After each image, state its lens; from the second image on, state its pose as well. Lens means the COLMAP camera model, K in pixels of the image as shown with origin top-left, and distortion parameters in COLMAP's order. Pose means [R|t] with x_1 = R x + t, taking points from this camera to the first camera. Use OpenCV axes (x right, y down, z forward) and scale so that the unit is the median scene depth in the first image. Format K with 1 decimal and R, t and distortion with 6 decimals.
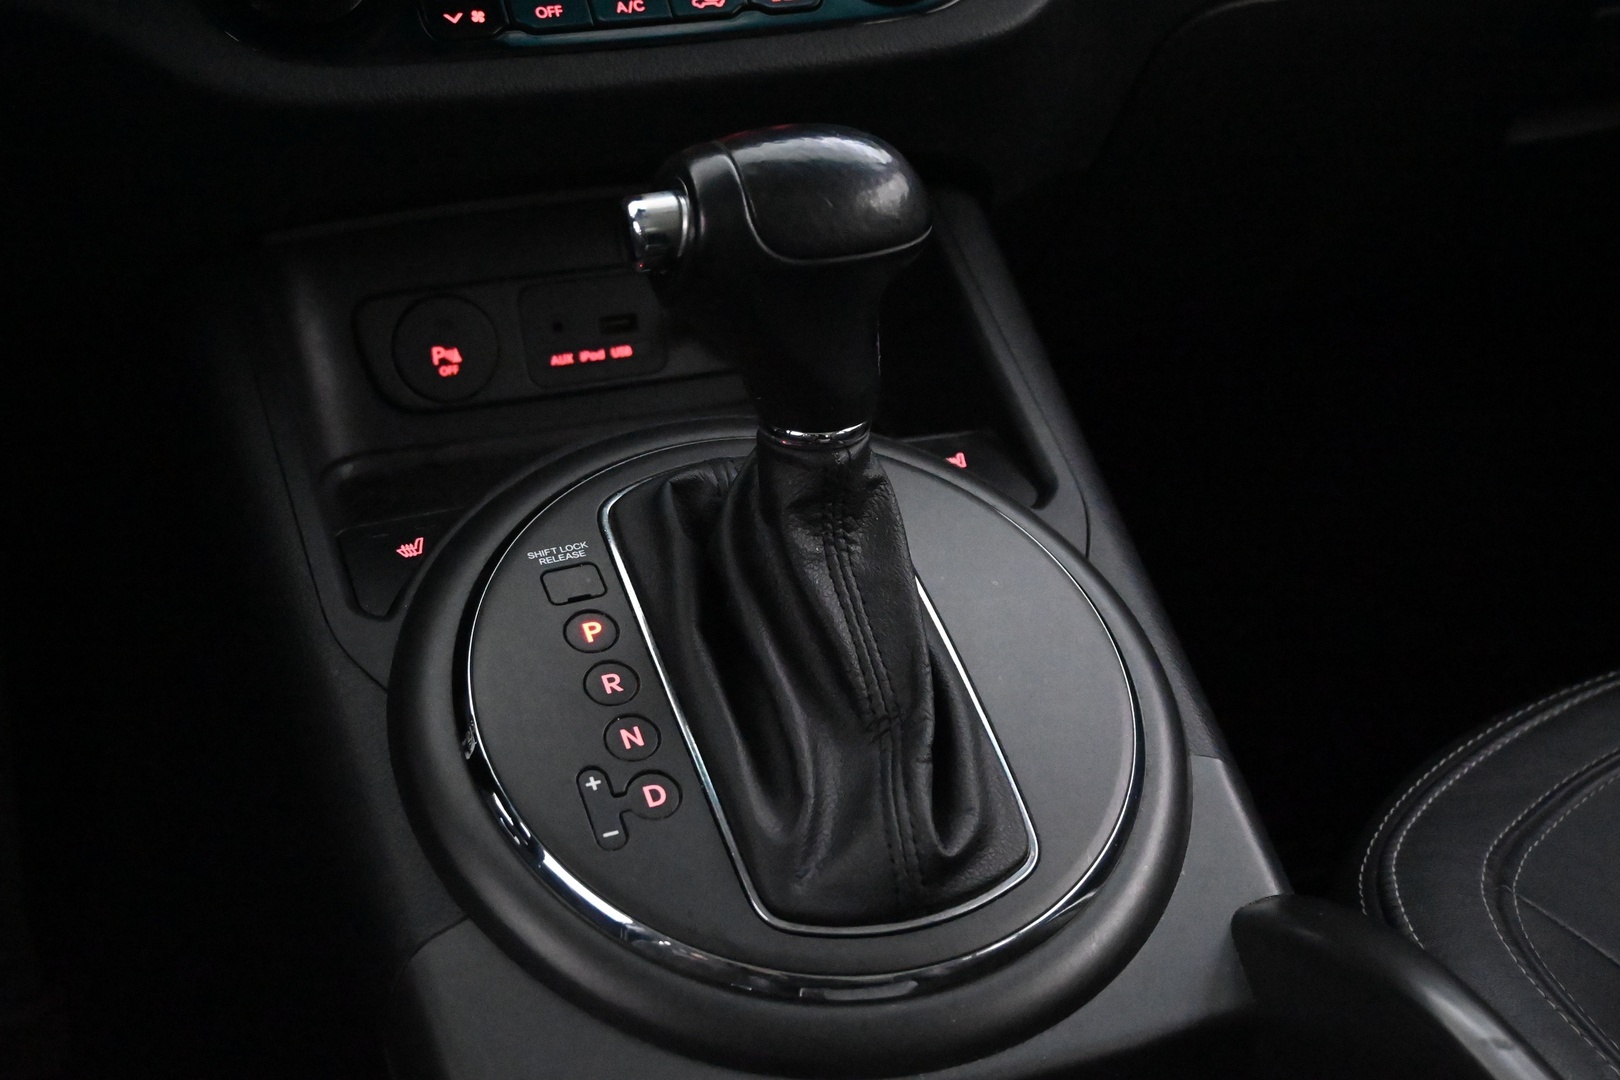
lens RADIAL K [[2360.9, 0, 808.0], [0, 2360.9, 532.1], [0, 0, 1]] dist [0.103751, 0.000000]
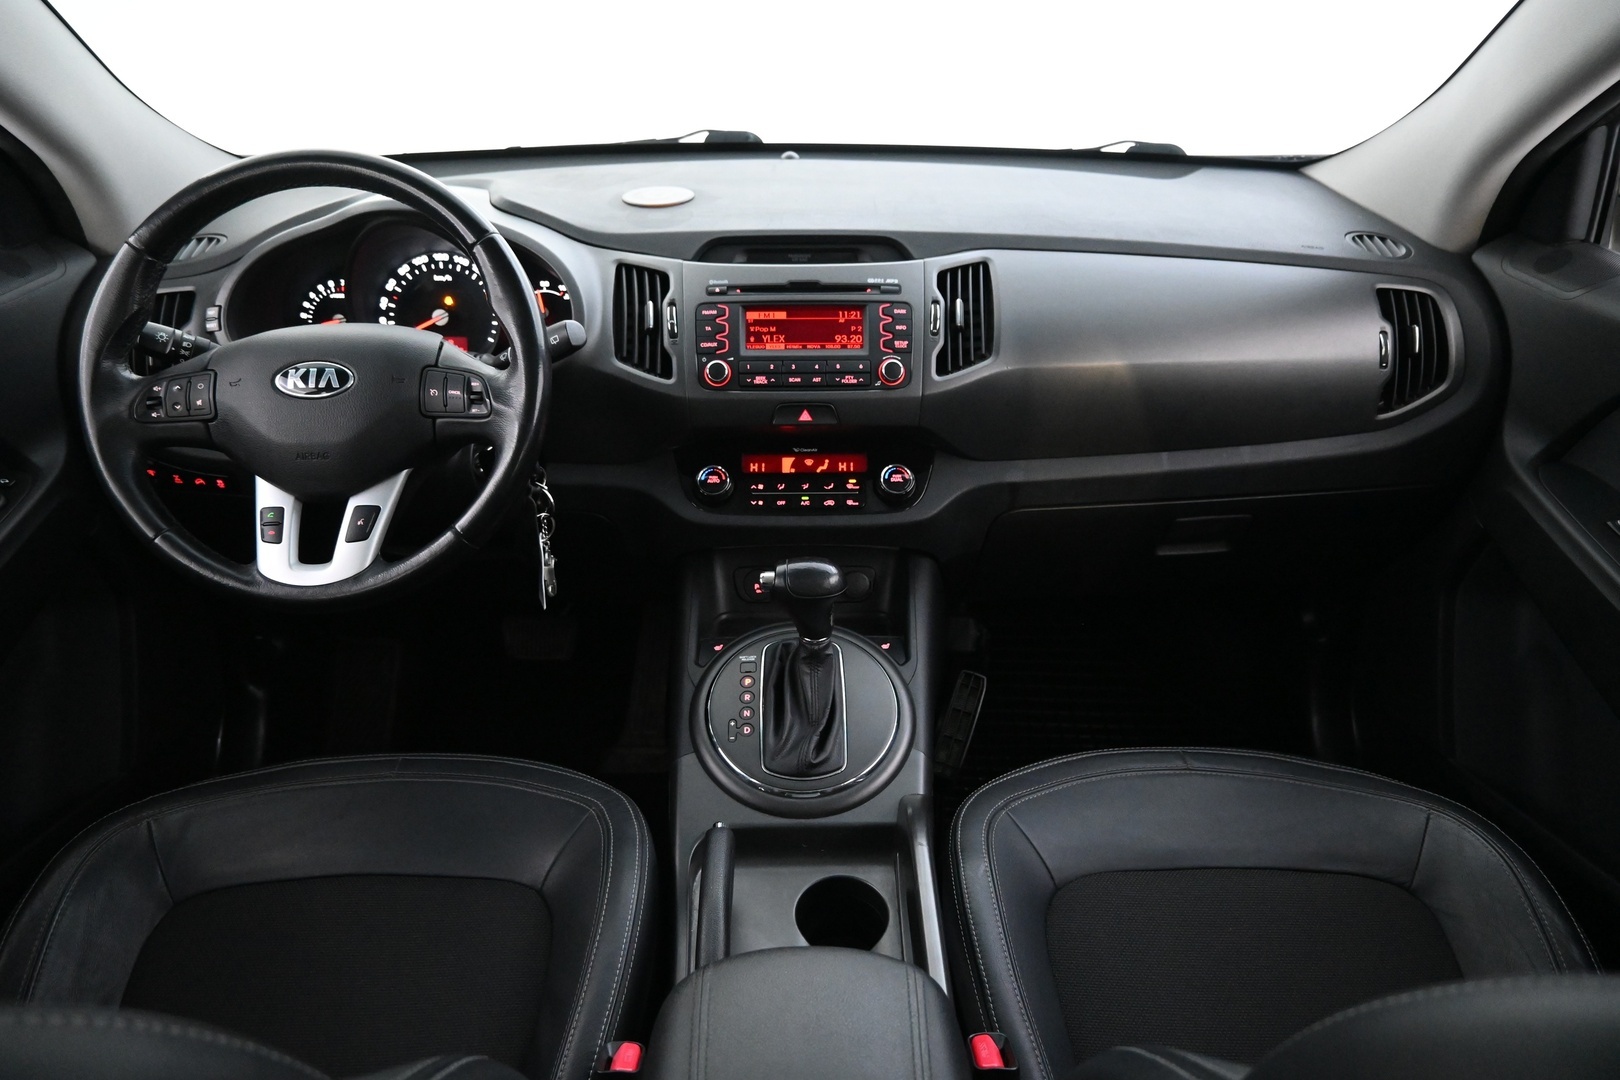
lens RADIAL K [[1093.6, 0, 809.1], [0, 1093.6, 549.0], [0, 0, 1]] dist [-0.017205, -0.001036]
pose [[0.933503, 0.144716, -0.328070, 0.502235], [-0.148433, 0.988826, 0.013827, -0.191223], [0.326405, 0.035789, 0.944552, -0.551517]]
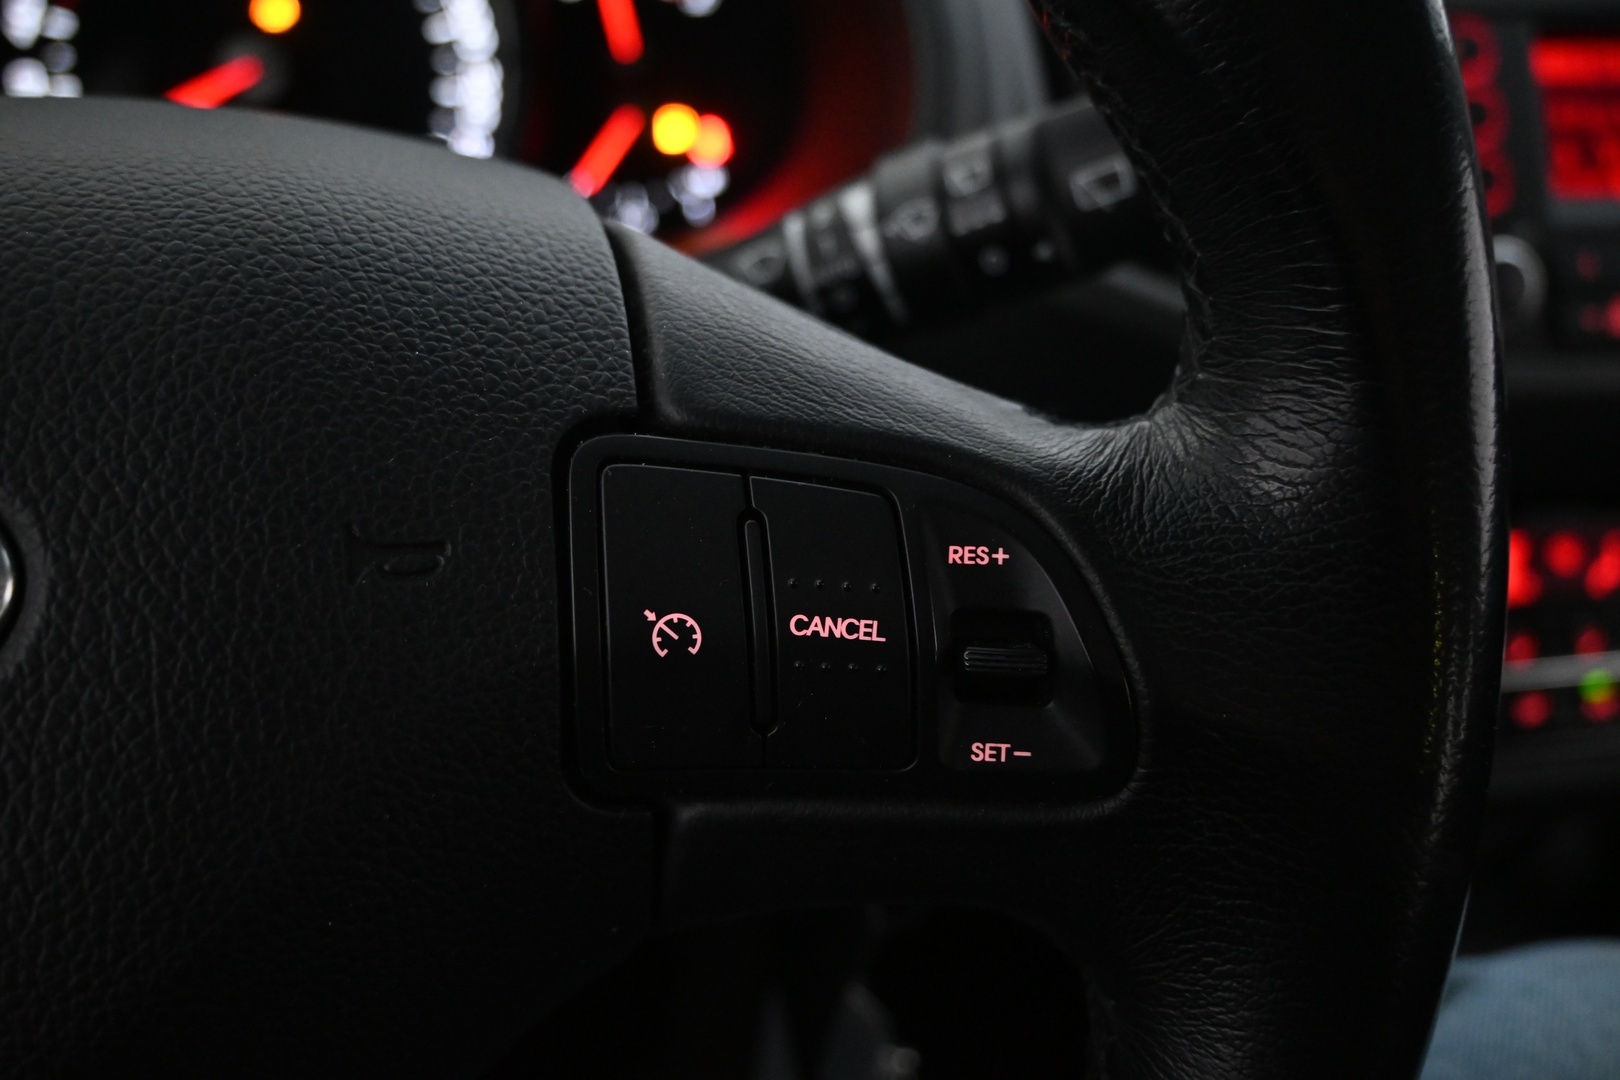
lens RADIAL K [[1405.3, 0, 797.2], [0, 1405.3, 547.2], [0, 0, 1]] dist [-0.006543, 0.001165]
pose [[0.978207, 0.131064, -0.161036, -0.358662], [-0.115505, 0.988006, 0.102484, -0.337034], [0.172537, -0.081651, 0.981613, 0.356755]]
